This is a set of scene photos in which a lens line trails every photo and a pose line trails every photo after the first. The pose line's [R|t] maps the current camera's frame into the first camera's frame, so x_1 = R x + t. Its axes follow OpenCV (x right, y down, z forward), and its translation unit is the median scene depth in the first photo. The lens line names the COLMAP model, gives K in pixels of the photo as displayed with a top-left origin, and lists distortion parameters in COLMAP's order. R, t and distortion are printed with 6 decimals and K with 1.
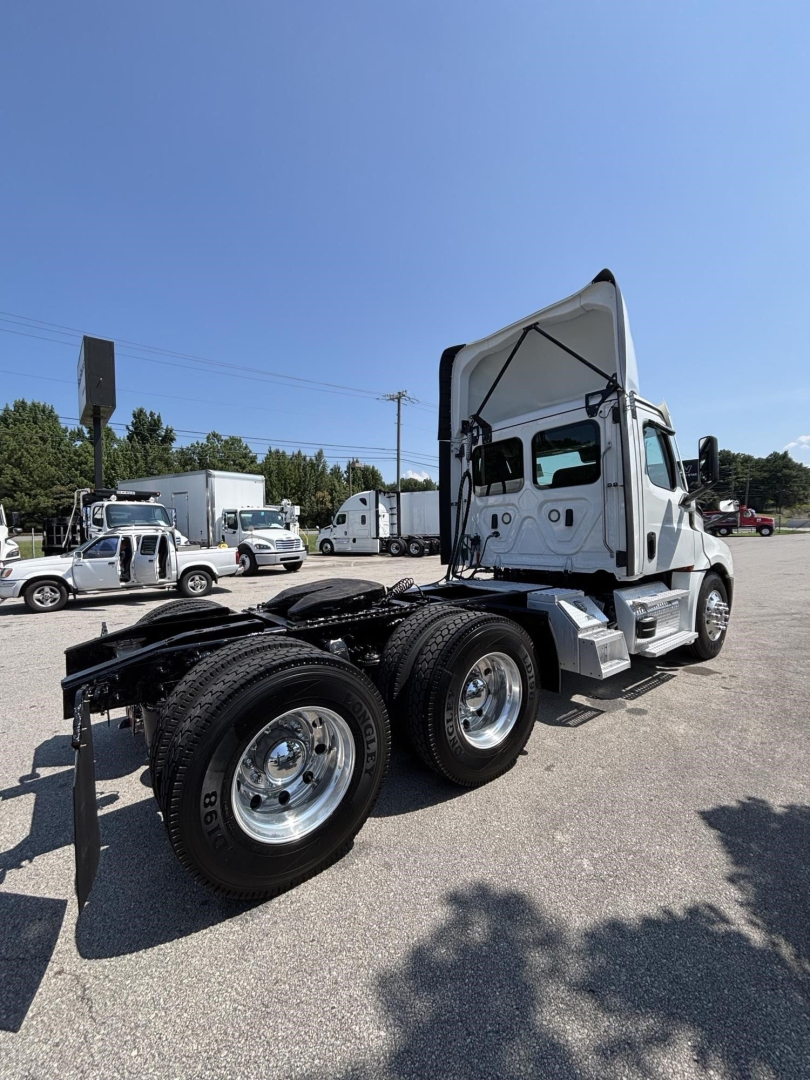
lens RADIAL K [[437.6, 0, 405.0], [0, 437.6, 540.0], [0, 0, 1]] dist [0.006666, 0.000152]
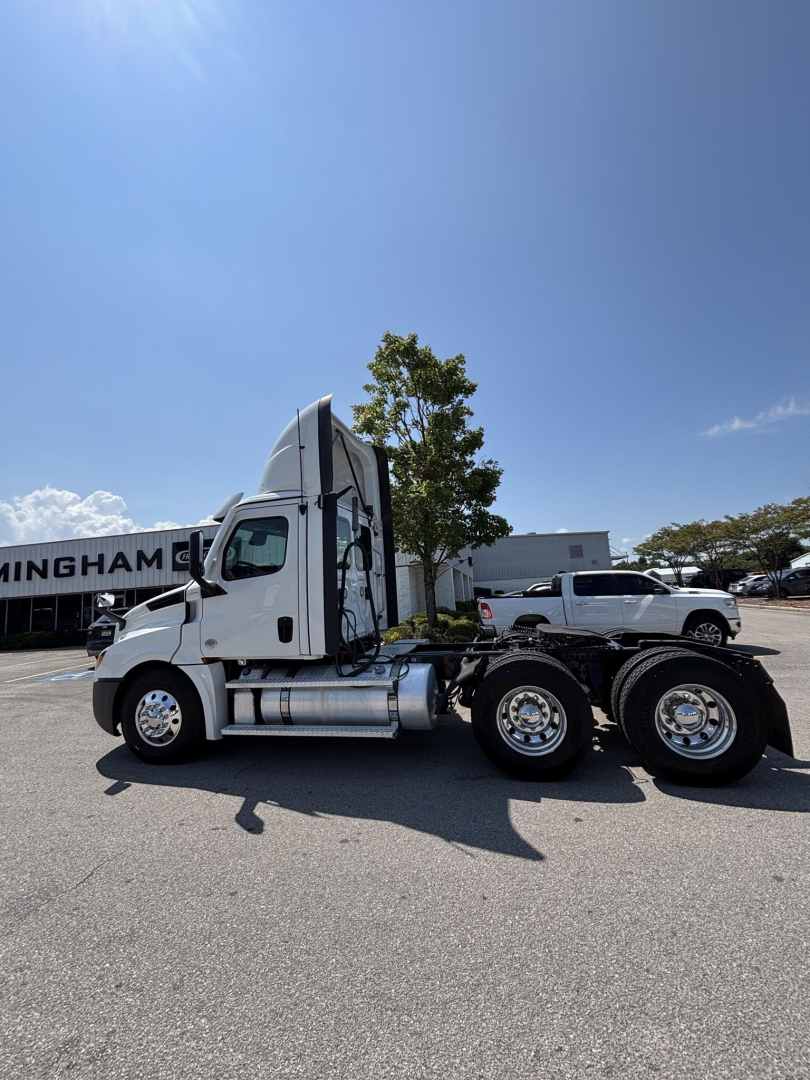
lens RADIAL K [[437.9, 0, 406.8], [0, 437.9, 540.1], [0, 0, 1]] dist [0.000746, -0.000466]
pose [[-0.639636, 0.143700, 0.755127, -0.706142], [0.091655, 0.989620, -0.110686, -0.051712], [-0.763194, -0.001588, -0.646167, 1.688724]]
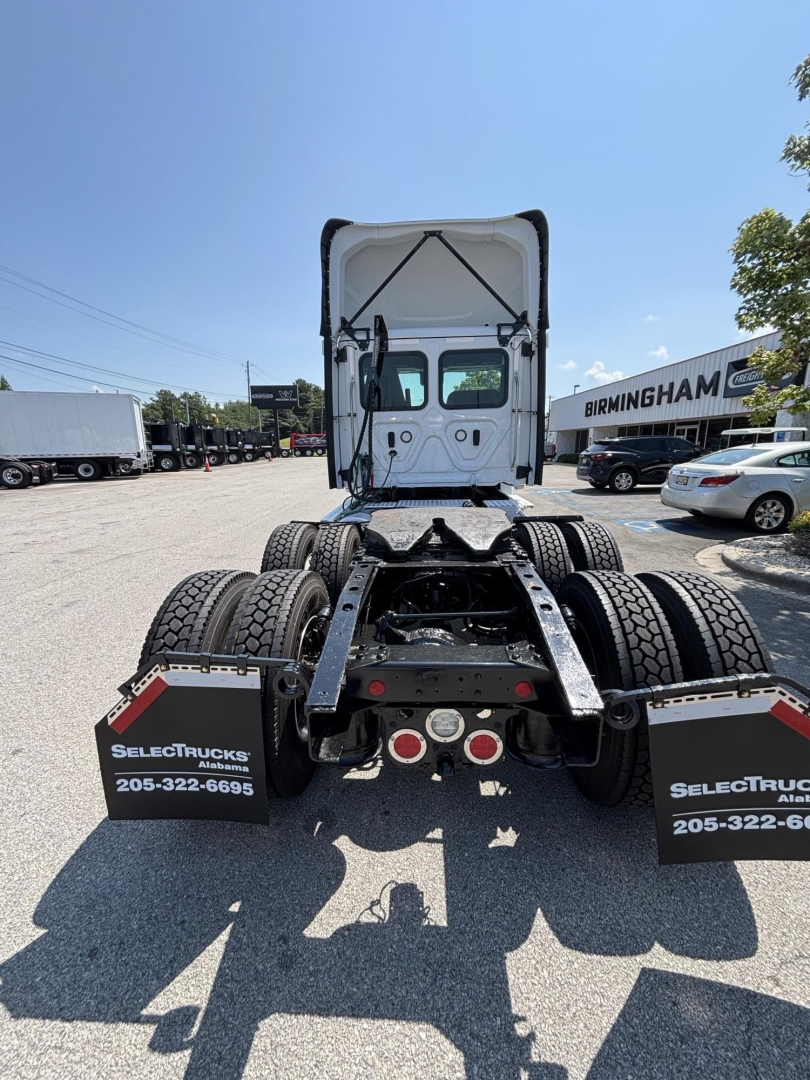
lens RADIAL K [[447.0, 0, 407.7], [0, 447.0, 534.9], [0, 0, 1]] dist [0.009396, 0.000331]
pose [[0.640015, -0.141478, 0.755225, -0.606122], [0.016440, 0.985198, 0.170627, -0.002925], [-0.768187, -0.096788, 0.632867, 0.370613]]
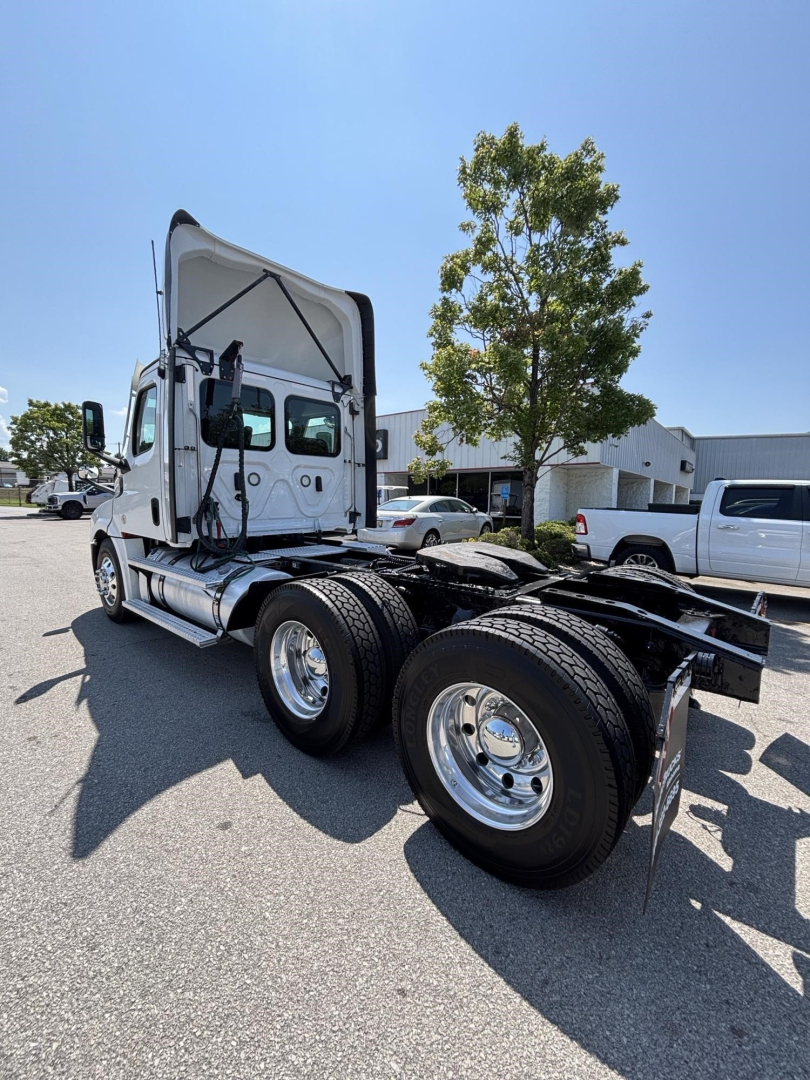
lens RADIAL K [[437.9, 0, 406.8], [0, 437.9, 540.1], [0, 0, 1]] dist [0.000746, -0.000466]
pose [[-0.209136, -0.081561, 0.974479, -0.750907], [0.013244, 0.996188, 0.086220, -0.001064], [-0.977797, 0.030938, -0.207258, 0.967356]]
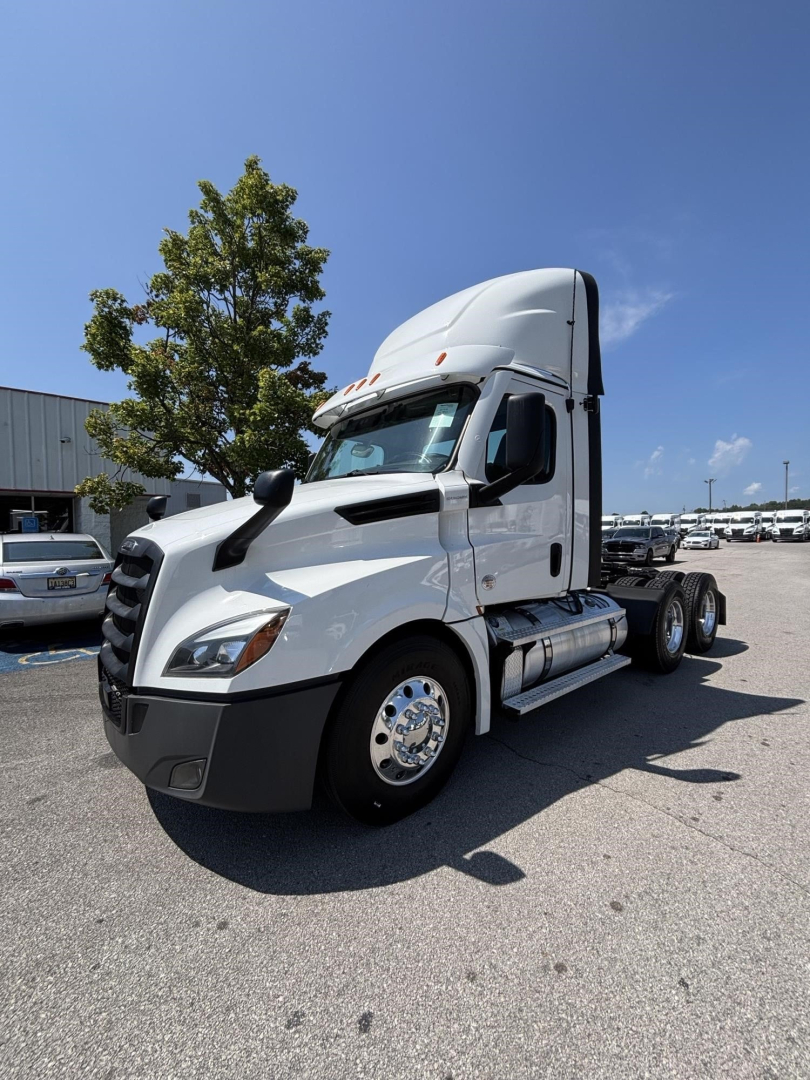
lens RADIAL K [[437.9, 0, 406.8], [0, 437.9, 540.1], [0, 0, 1]] dist [0.000746, -0.000466]
pose [[-0.997398, 0.024493, -0.067806, 0.504588], [0.021373, 0.998696, 0.046363, -0.059154], [0.068853, 0.044793, -0.996621, 1.978768]]
